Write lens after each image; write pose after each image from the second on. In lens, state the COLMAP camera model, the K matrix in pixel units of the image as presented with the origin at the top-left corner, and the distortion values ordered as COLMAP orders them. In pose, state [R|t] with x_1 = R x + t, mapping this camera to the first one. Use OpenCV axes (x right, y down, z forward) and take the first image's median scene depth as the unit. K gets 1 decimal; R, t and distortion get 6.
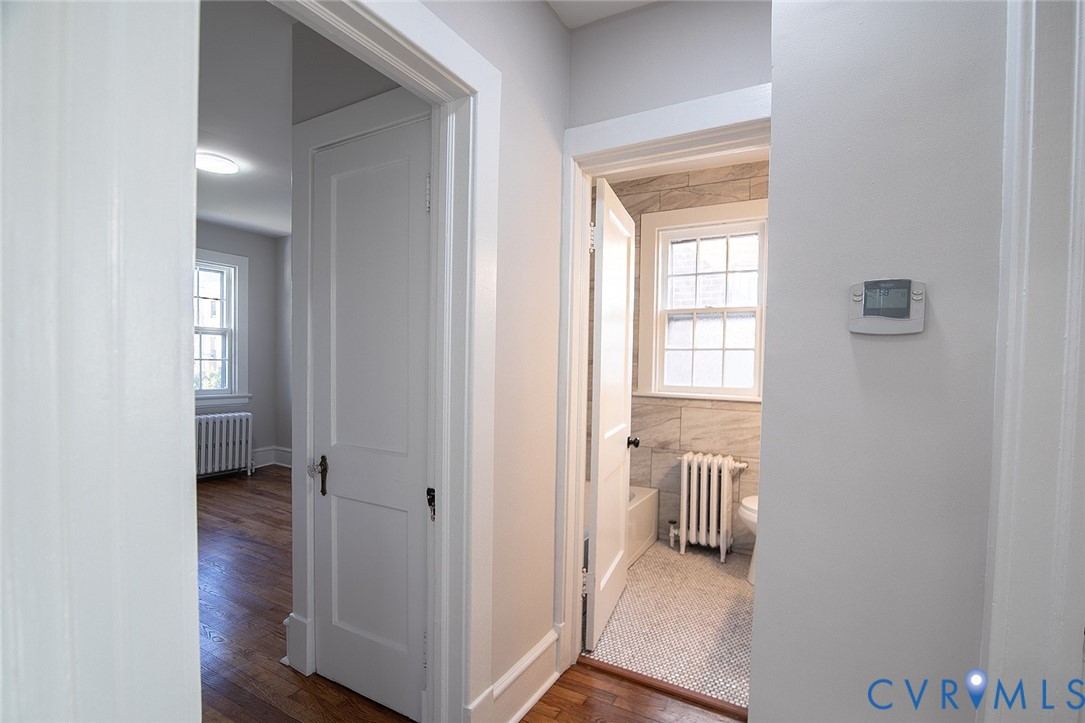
lens RADIAL K [[503.6, 0, 564.1], [0, 503.6, 374.3], [0, 0, 1]] dist [-0.017974, -0.000254]
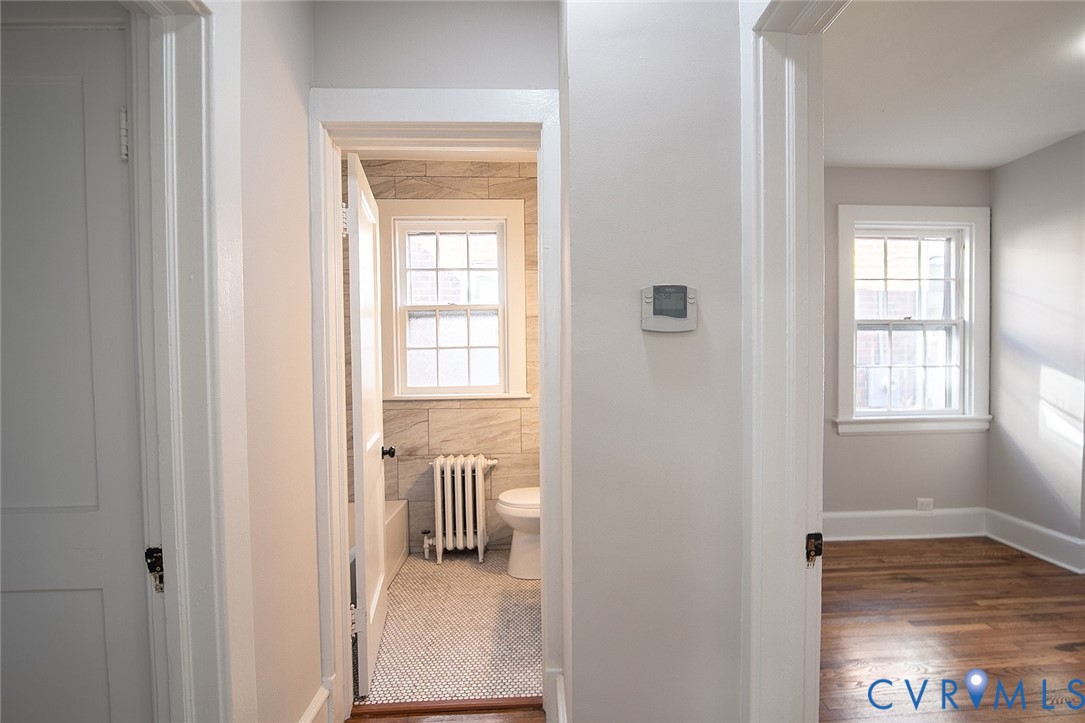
lens RADIAL K [[526.1, 0, 560.5], [0, 526.1, 373.3], [0, 0, 1]] dist [-0.019562, 0.000889]
pose [[0.848007, -0.042950, 0.528242, -0.079276], [0.043599, 0.998986, 0.011234, -0.002587], [-0.528189, 0.013504, 0.849020, 0.031381]]
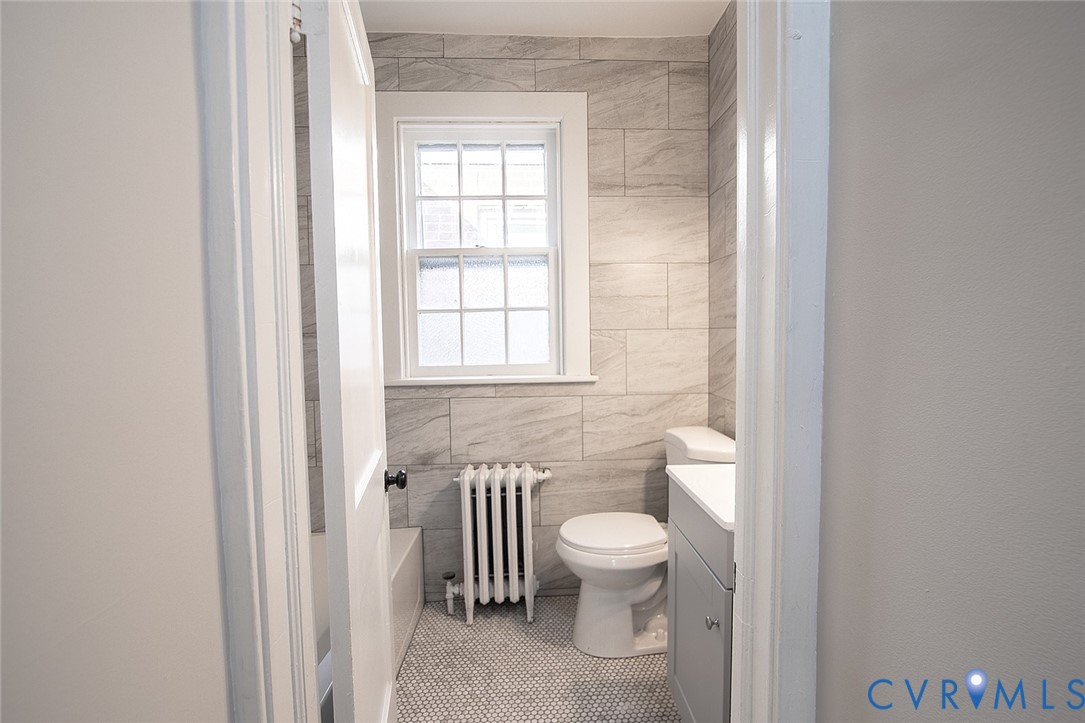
lens RADIAL K [[498.7, 0, 547.3], [0, 498.7, 359.5], [0, 0, 1]] dist [-0.017675, -0.000035]
pose [[0.850849, -0.061098, 0.521846, 0.004826], [0.047287, 0.998090, 0.039758, -0.005809], [-0.523278, -0.009152, 0.852113, 0.400842]]
